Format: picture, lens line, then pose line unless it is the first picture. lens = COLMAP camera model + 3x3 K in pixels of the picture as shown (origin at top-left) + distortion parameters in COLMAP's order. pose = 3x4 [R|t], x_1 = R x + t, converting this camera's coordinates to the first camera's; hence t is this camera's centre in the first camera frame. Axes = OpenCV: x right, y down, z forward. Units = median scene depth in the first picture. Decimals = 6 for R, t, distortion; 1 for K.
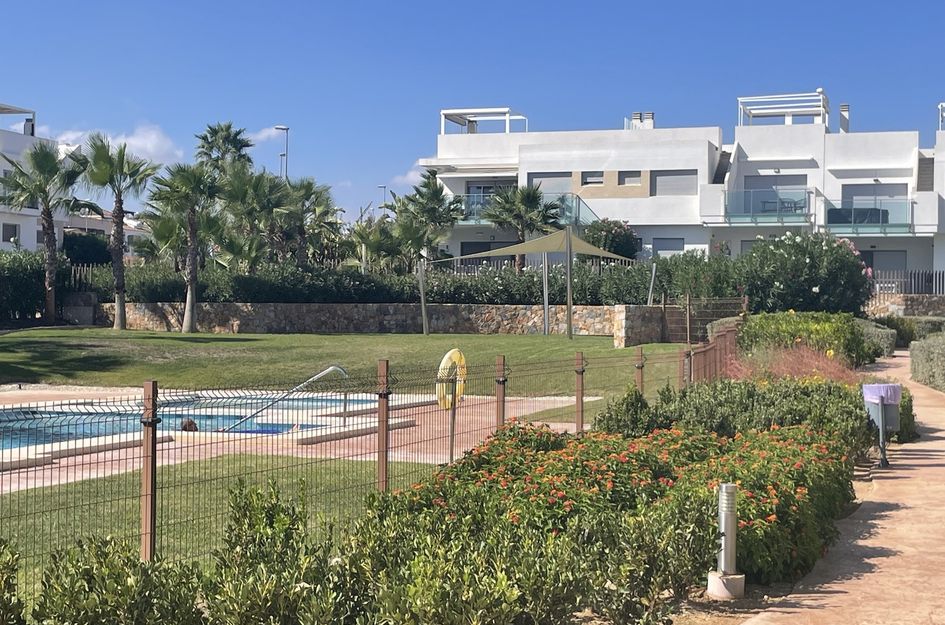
lens RADIAL K [[1583.5, 0, 472.5], [0, 1583.5, 312.5], [0, 0, 1]] dist [0.052210, 0.043293]
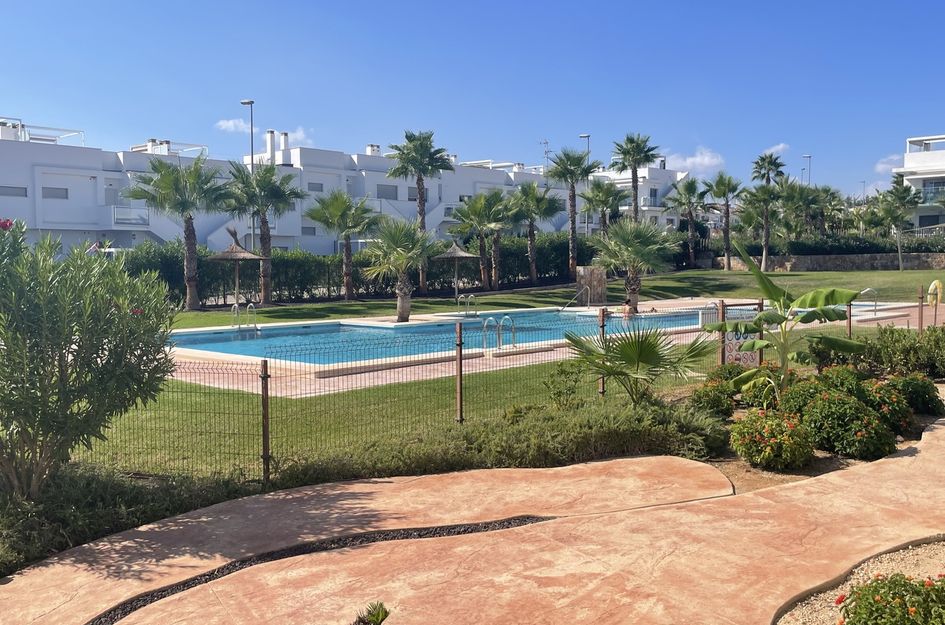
lens RADIAL K [[889.6, 0, 472.5], [0, 889.6, 312.5], [0, 0, 1]] dist [0.080714, -0.101734]
pose [[0.896900, 0.007478, -0.442170, -0.012053], [0.018775, 0.998312, 0.054967, -0.003983], [0.441835, -0.057601, 0.895245, -0.132302]]
